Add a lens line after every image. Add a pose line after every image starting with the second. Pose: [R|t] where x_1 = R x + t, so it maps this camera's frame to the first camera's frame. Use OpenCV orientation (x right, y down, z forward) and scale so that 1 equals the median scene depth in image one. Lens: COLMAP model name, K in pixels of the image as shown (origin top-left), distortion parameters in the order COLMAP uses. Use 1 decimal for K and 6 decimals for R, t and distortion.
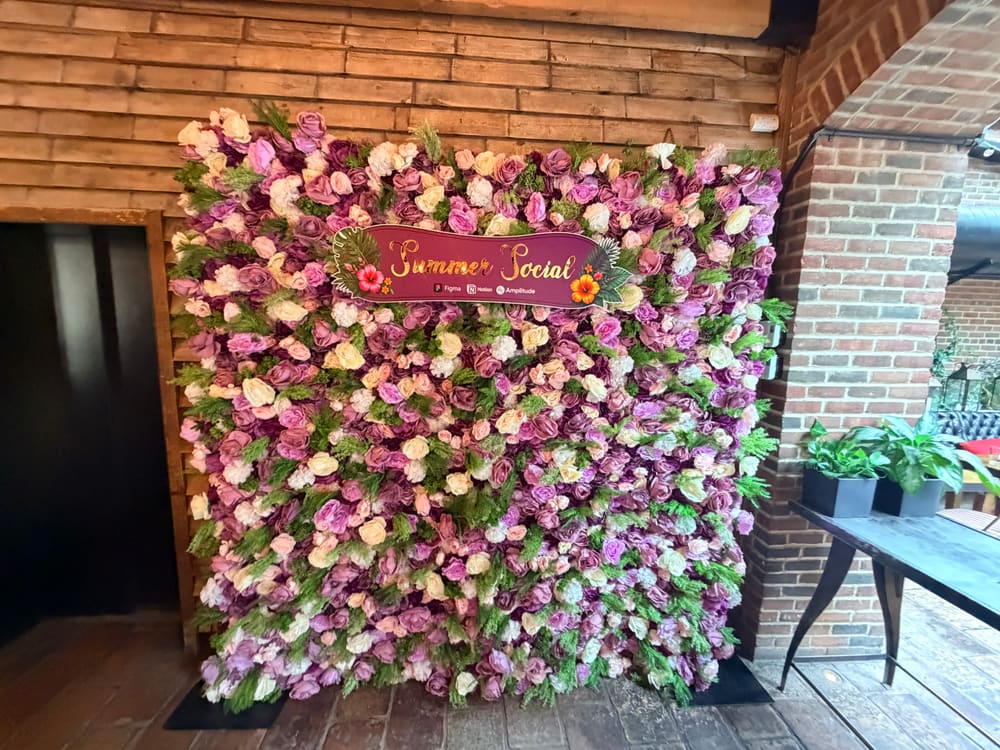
lens RADIAL K [[395.8, 0, 499.5], [0, 395.8, 378.5], [0, 0, 1]] dist [-0.001447, -0.000407]
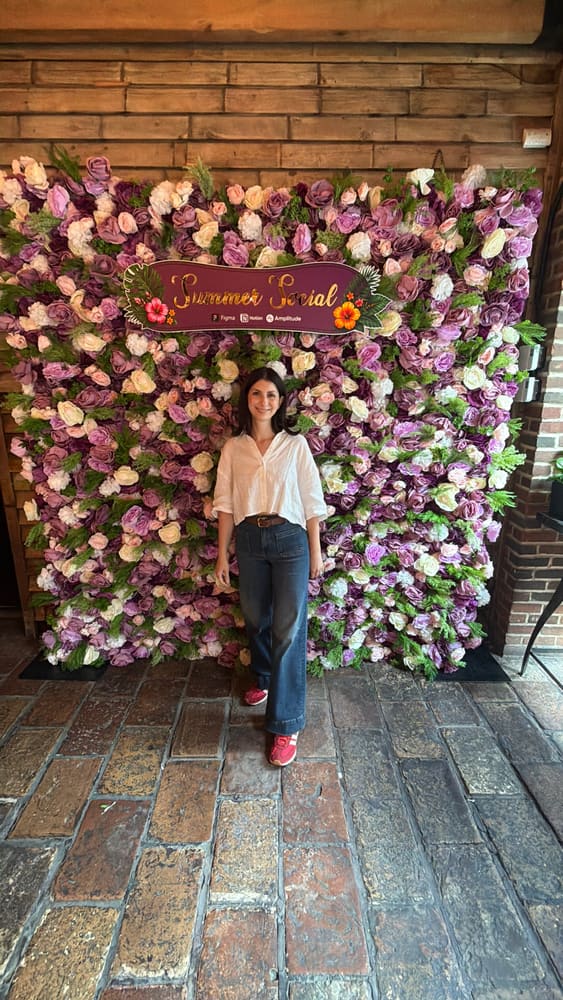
lens RADIAL K [[430.3, 0, 281.8], [0, 430.3, 499.2], [0, 0, 1]] dist [-0.000866, -0.000248]
pose [[0.997459, 0.001000, -0.071231, 0.115390], [0.008441, 0.991197, 0.132124, 0.117437], [0.070736, -0.132390, 0.988670, -0.260877]]
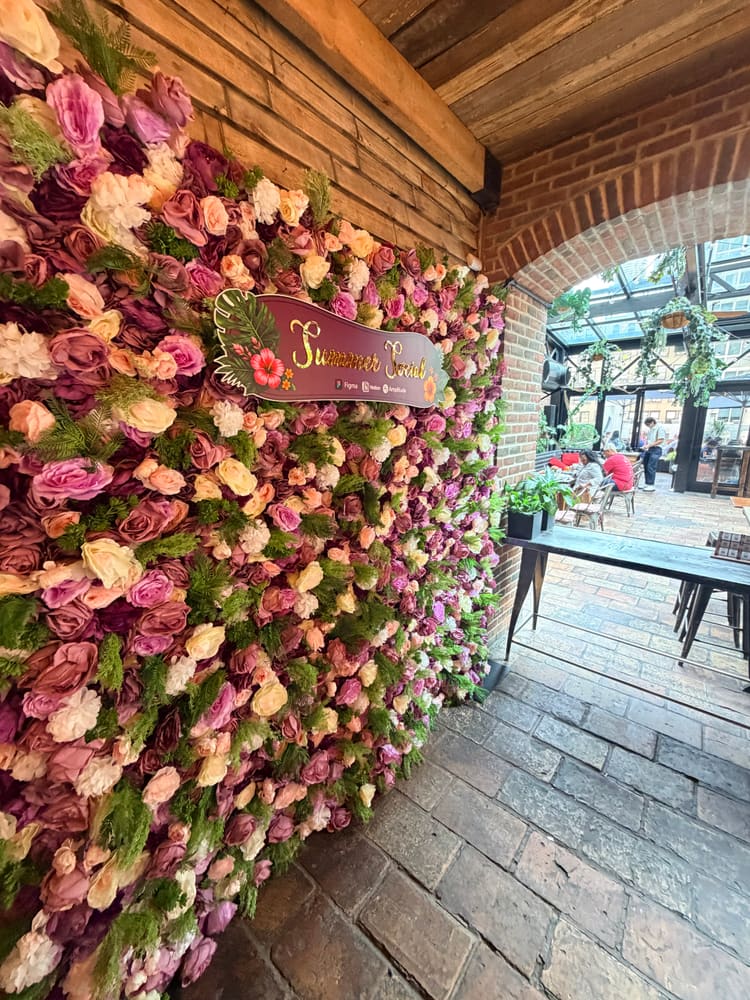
lens RADIAL K [[395.8, 0, 375.0], [0, 395.8, 500.0], [0, 0, 1]] dist [-0.001447, -0.000407]
pose [[0.705112, -0.167887, 0.688935, -0.666334], [0.114180, 0.985771, 0.123361, -0.073586], [-0.699843, -0.008321, 0.714248, 0.308700]]
